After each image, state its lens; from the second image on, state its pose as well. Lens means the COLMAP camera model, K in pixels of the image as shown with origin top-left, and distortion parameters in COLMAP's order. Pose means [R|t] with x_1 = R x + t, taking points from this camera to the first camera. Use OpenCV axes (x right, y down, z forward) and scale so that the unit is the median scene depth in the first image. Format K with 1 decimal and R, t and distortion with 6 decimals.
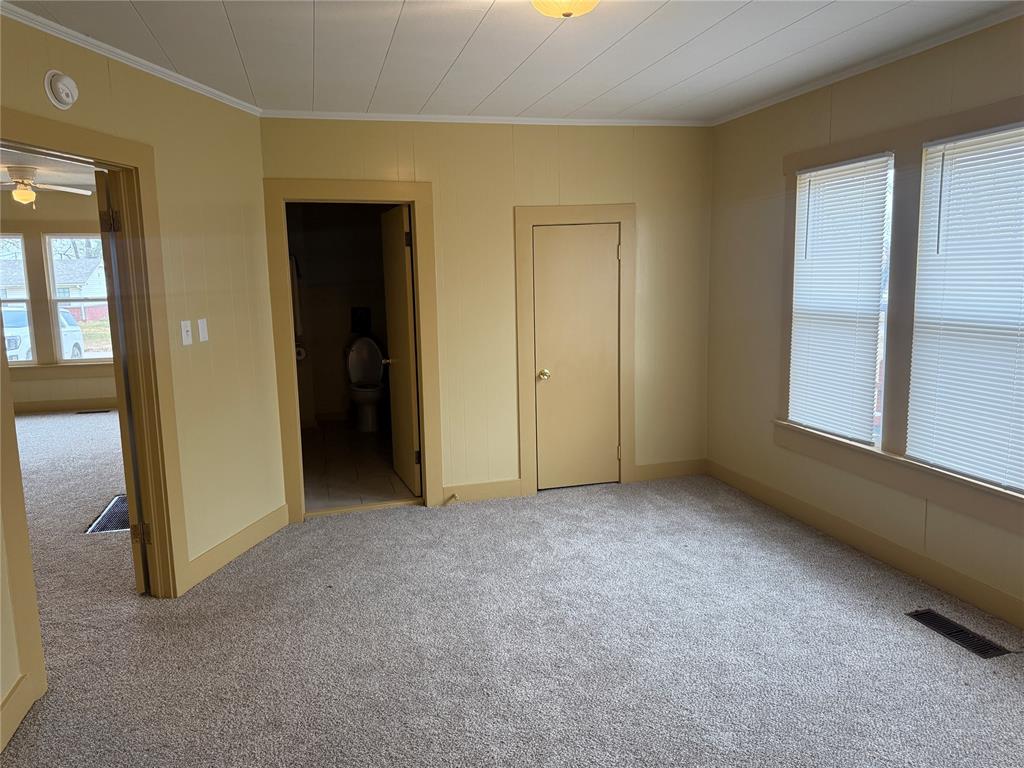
lens RADIAL K [[720.4, 0, 513.1], [0, 720.4, 377.4], [0, 0, 1]] dist [0.087449, -0.125055]
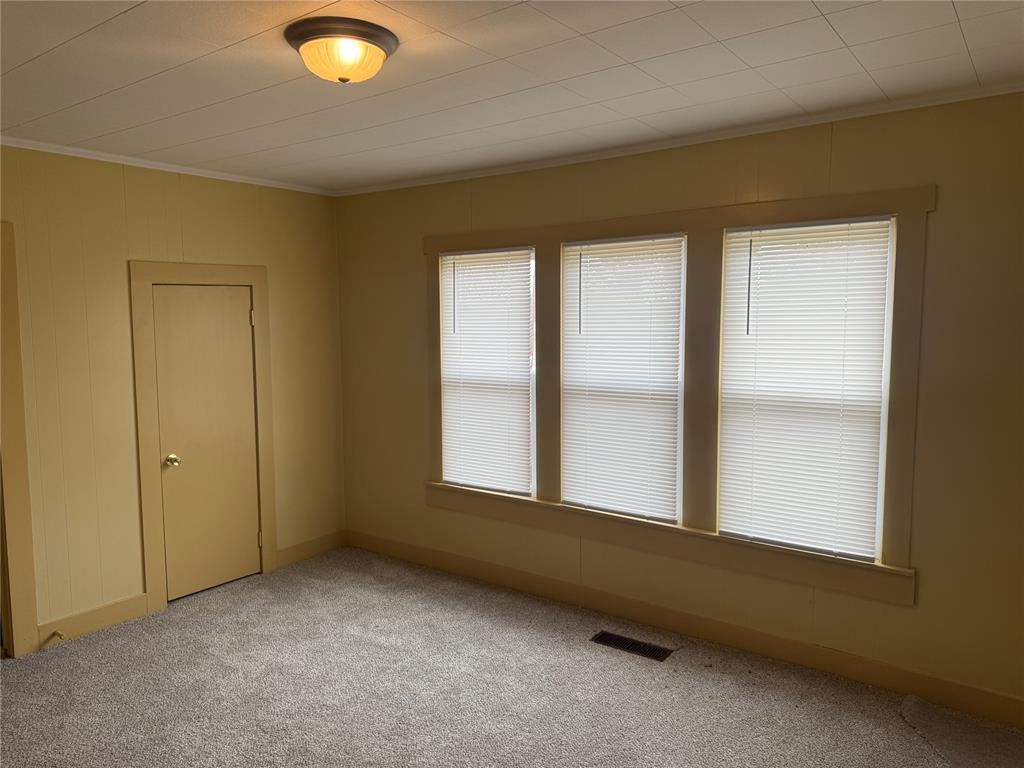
lens RADIAL K [[720.4, 0, 513.1], [0, 720.4, 377.4], [0, 0, 1]] dist [0.087449, -0.125055]
pose [[0.781399, -0.026974, 0.623449, -0.200972], [0.074572, 0.995942, -0.050375, -0.032447], [-0.619560, 0.085854, 0.780240, 0.100422]]
